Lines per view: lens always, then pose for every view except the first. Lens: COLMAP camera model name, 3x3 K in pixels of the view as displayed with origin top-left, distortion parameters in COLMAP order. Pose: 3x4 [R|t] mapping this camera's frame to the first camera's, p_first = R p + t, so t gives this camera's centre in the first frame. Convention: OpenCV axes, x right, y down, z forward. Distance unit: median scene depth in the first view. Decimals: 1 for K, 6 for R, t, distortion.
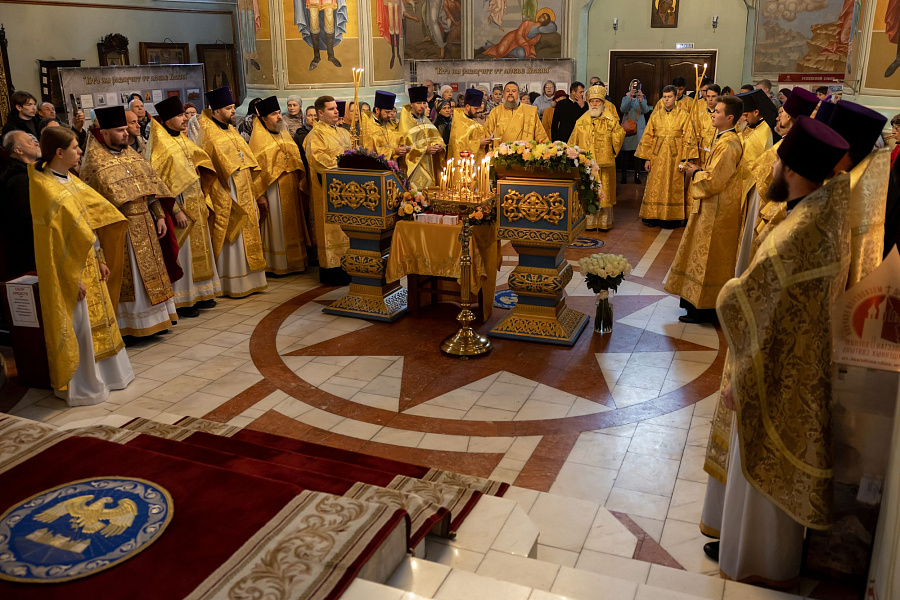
lens RADIAL K [[766.8, 0, 458.6], [0, 766.8, 296.3], [0, 0, 1]] dist [-0.032977, 0.009333]
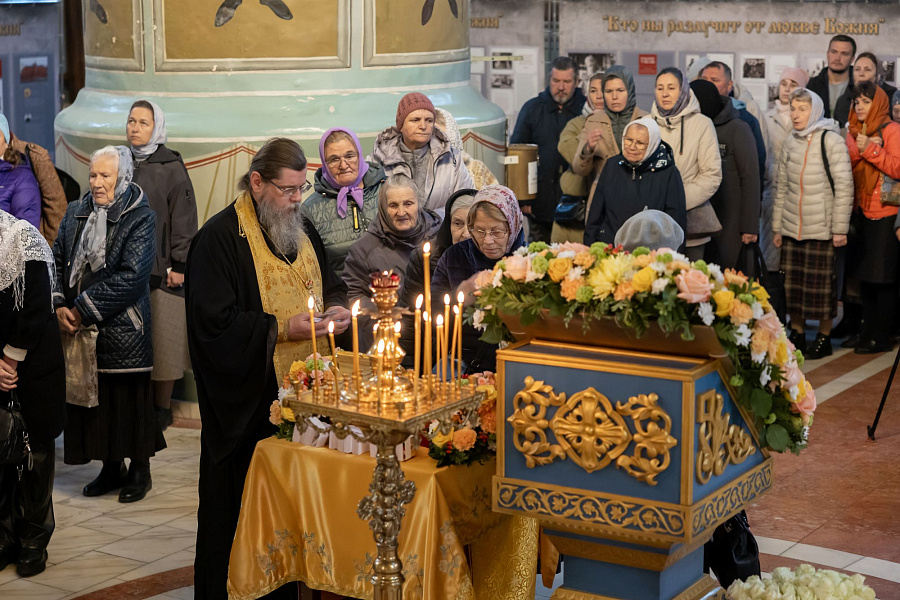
lens RADIAL K [[1770.8, 0, 447.1], [0, 1770.8, 296.2], [0, 0, 1]] dist [-0.084772, 0.140902]
pose [[0.980984, 0.040937, -0.189723, 0.166365], [-0.064273, 0.990868, -0.118529, -0.069178], [0.183138, 0.128469, 0.974657, 0.167410]]
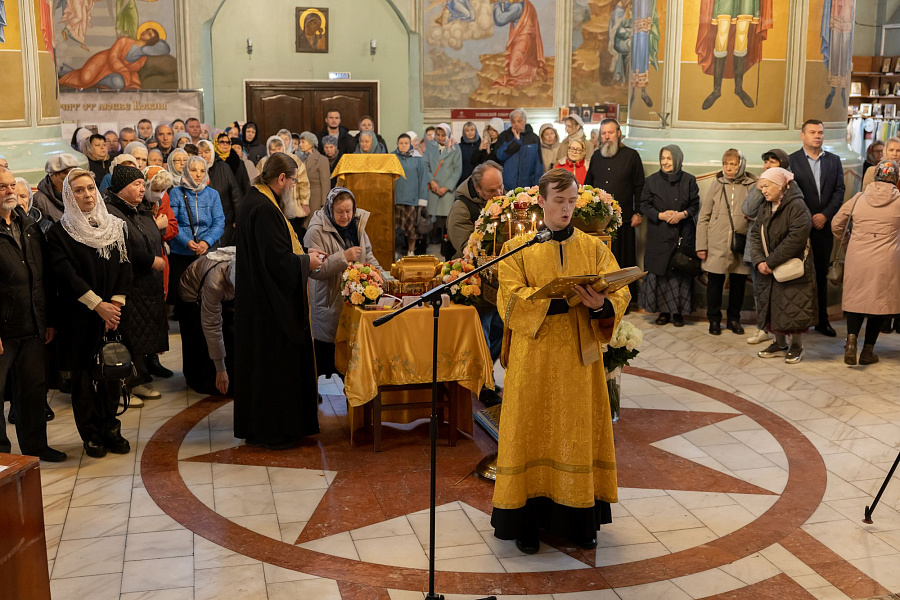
lens RADIAL K [[1012.8, 0, 448.4], [0, 1012.8, 300.6], [0, 0, 1]] dist [-0.059219, 0.004947]
pose [[0.801392, -0.104315, 0.588973, -0.531704], [0.165114, 0.984996, -0.050209, -0.048735], [-0.574898, 0.137485, 0.806592, 0.229305]]
